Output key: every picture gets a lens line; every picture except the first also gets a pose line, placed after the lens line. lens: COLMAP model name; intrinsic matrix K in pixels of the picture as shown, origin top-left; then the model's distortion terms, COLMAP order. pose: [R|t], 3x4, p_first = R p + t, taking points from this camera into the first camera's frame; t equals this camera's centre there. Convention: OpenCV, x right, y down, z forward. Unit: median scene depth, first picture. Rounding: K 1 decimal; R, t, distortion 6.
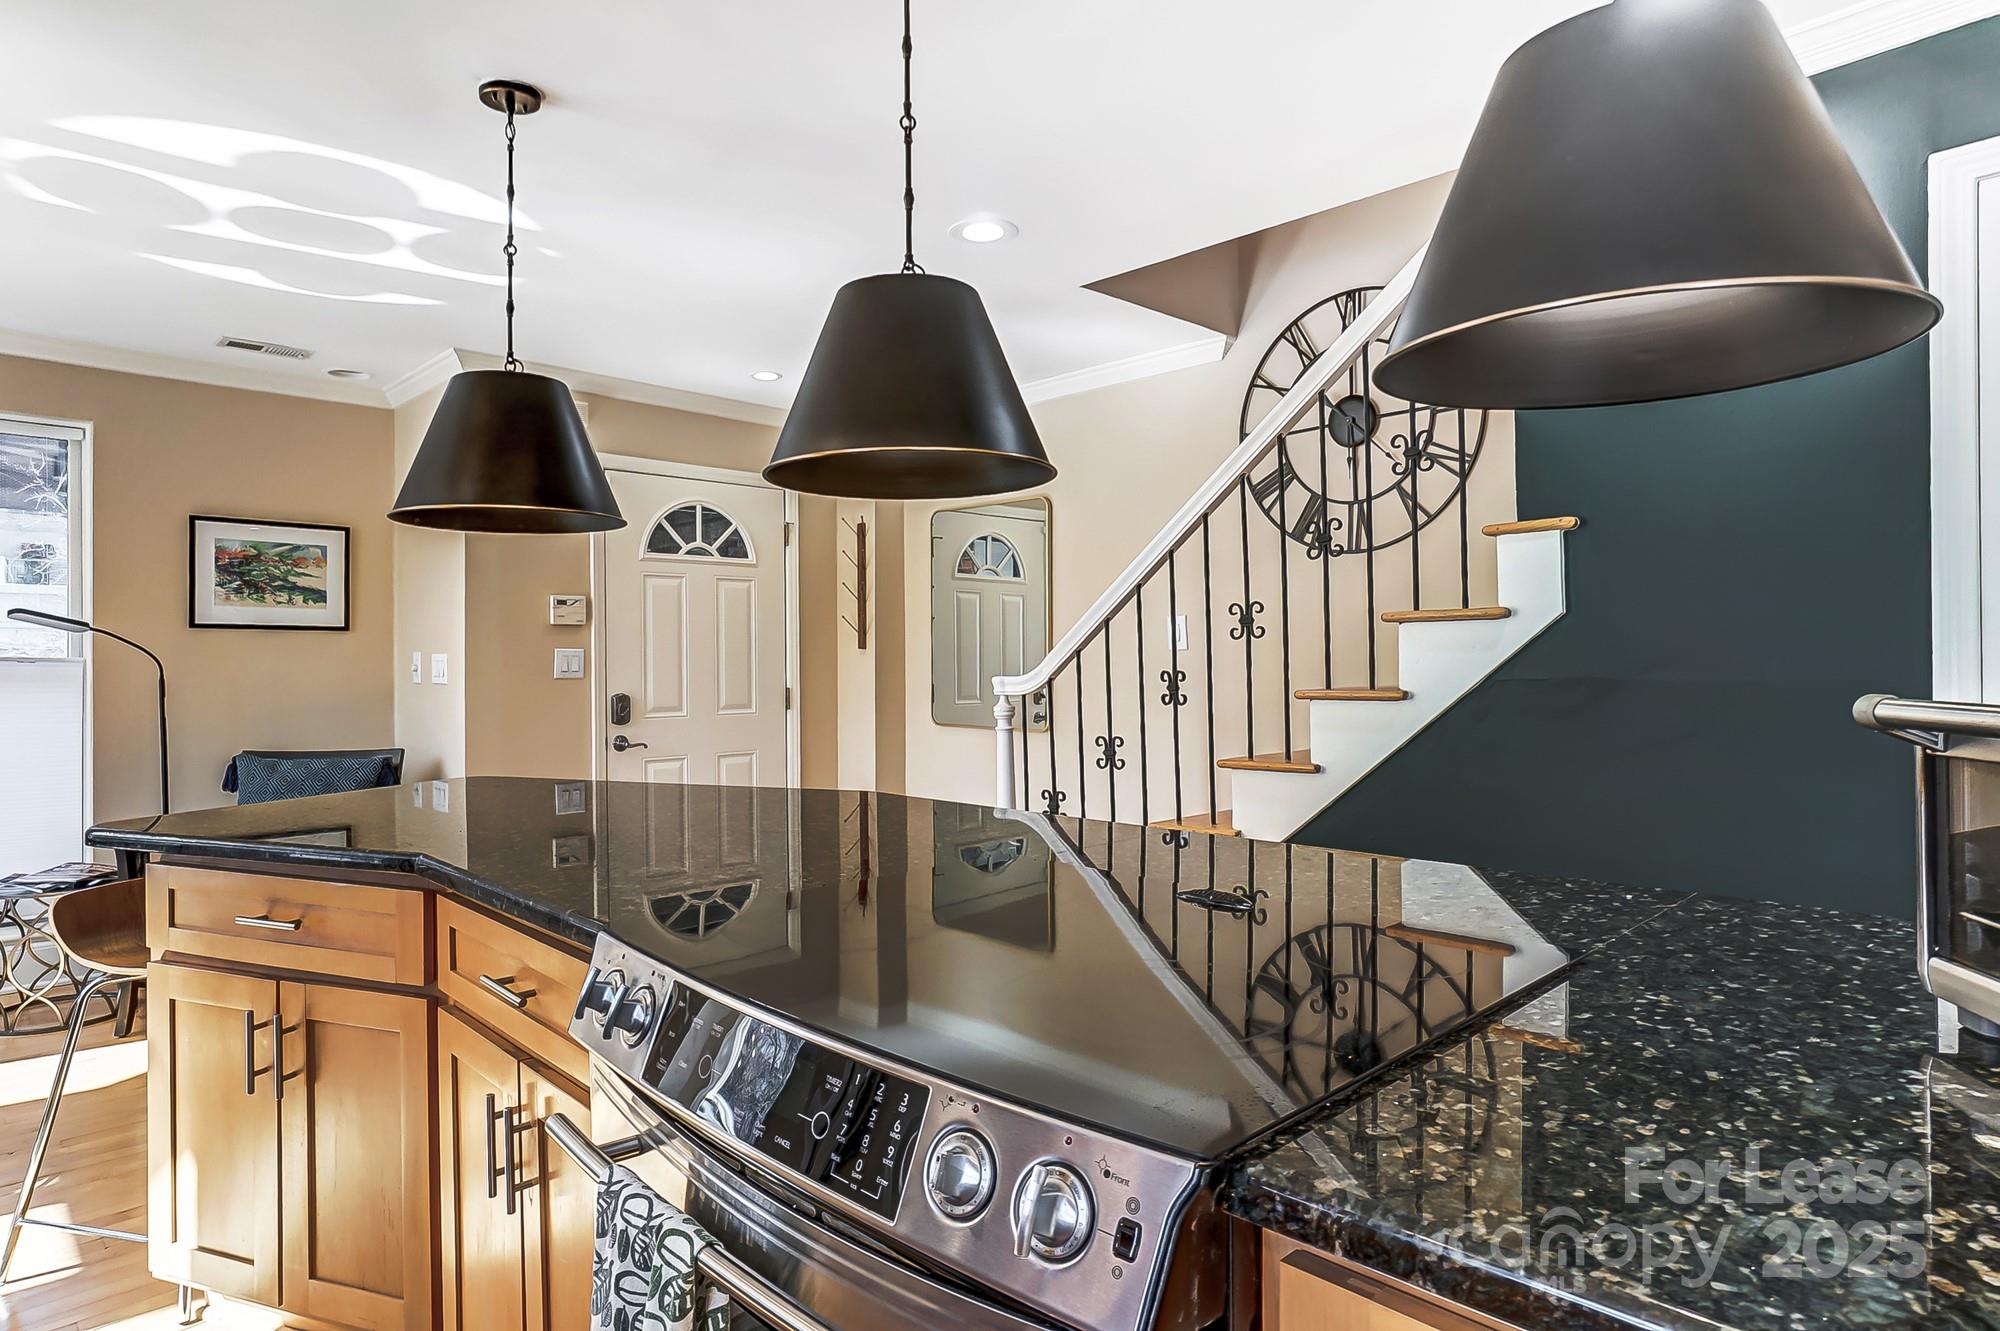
lens RADIAL K [[1122.7, 0, 1000.0], [0, 1122.7, 665.5], [0, 0, 1]] dist [-0.055355, 0.037407]
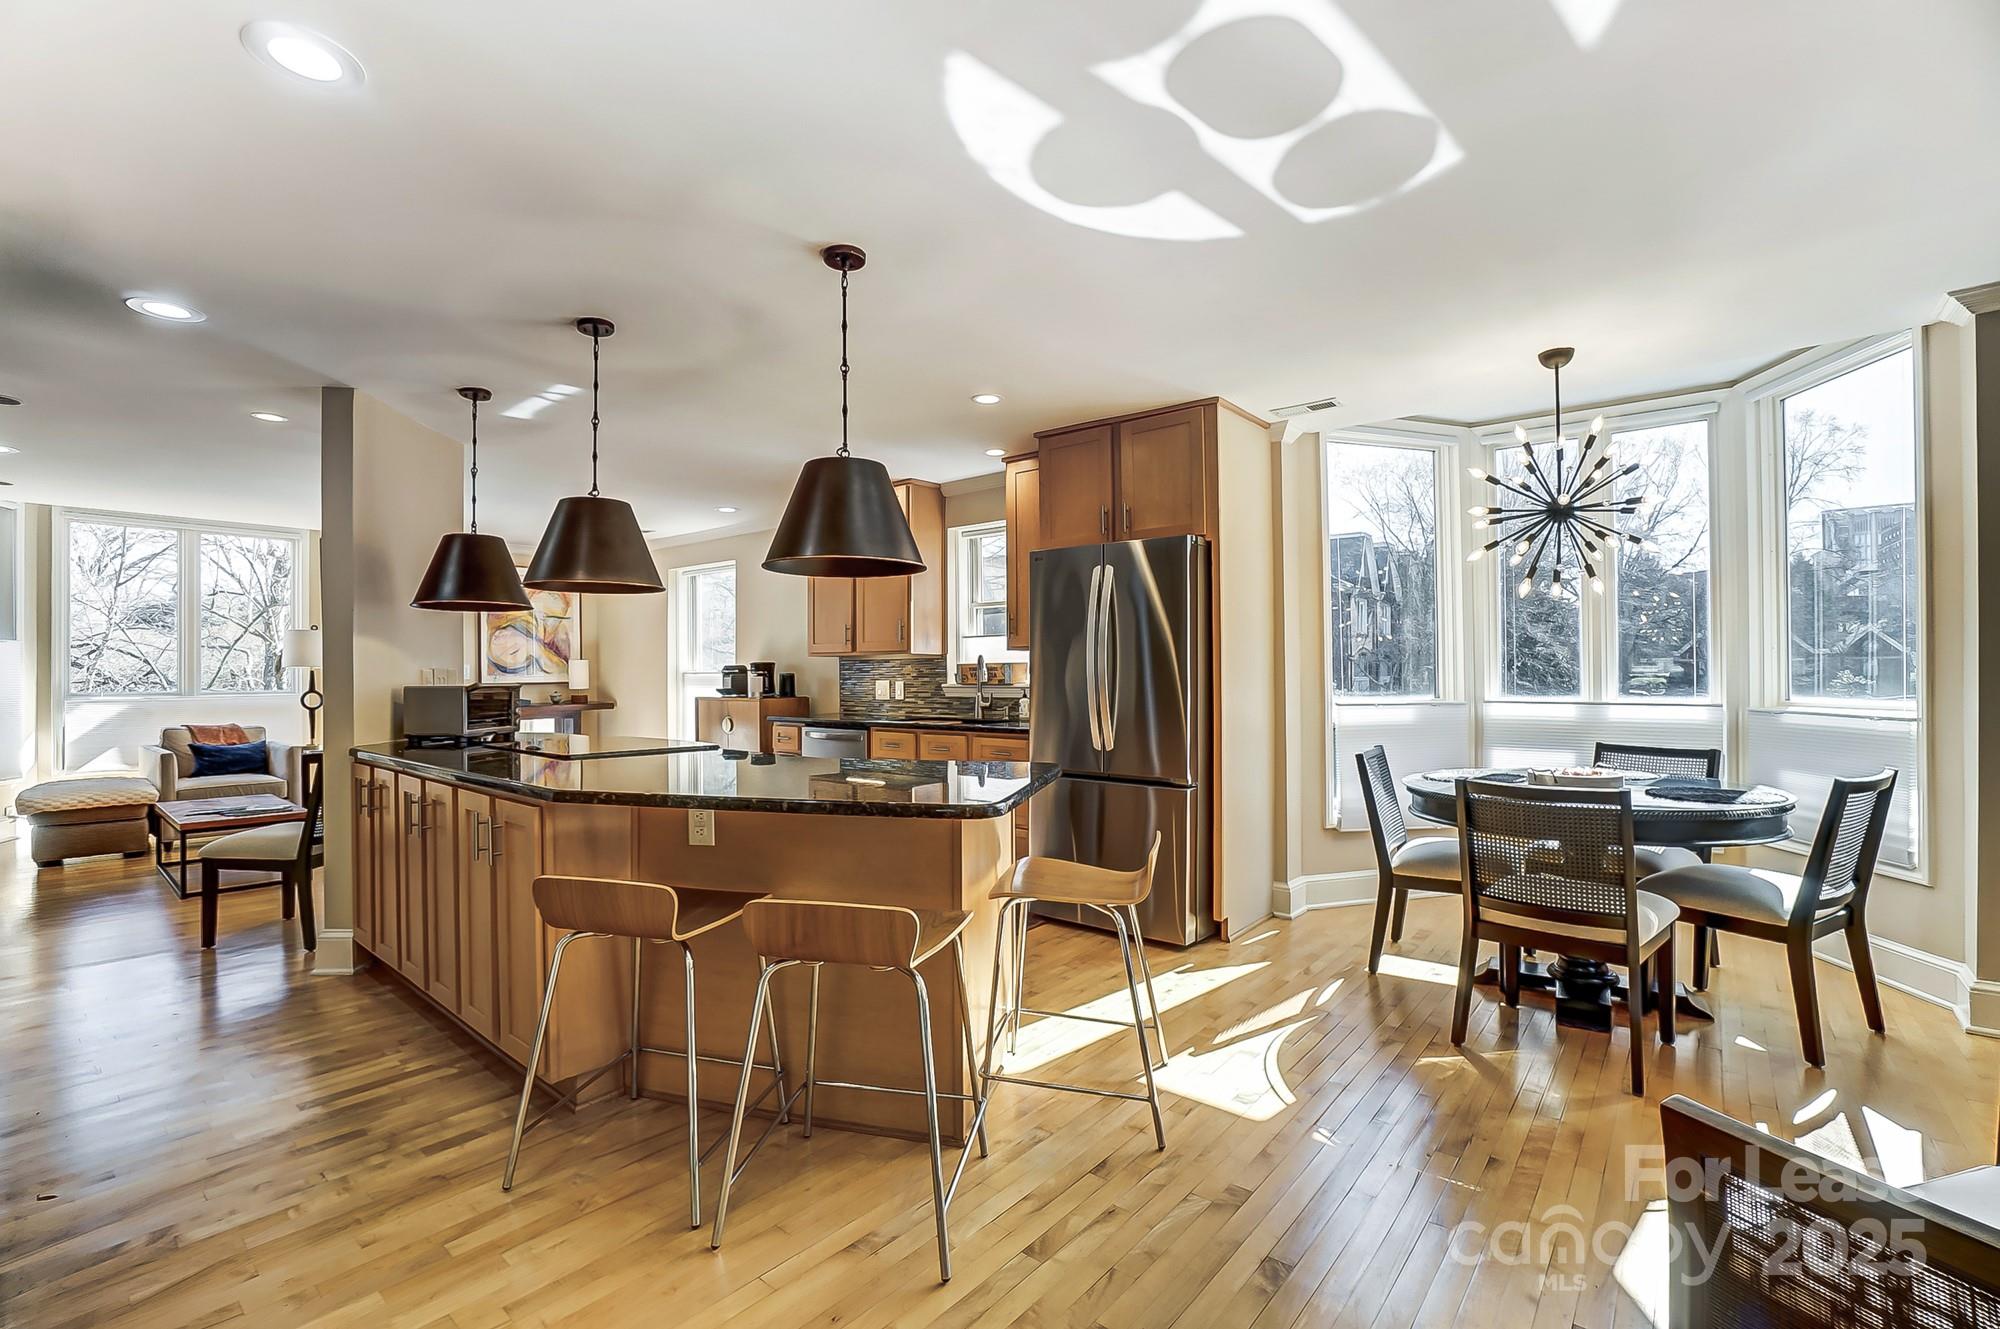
lens RADIAL K [[879.7, 0, 984.5], [0, 879.7, 668.7], [0, 0, 1]] dist [-0.066158, 0.026022]
pose [[-0.996033, 0.007242, -0.088688, -0.269225], [0.007476, 0.999969, -0.002302, -0.001256], [0.088669, -0.002956, -0.996057, 1.078651]]
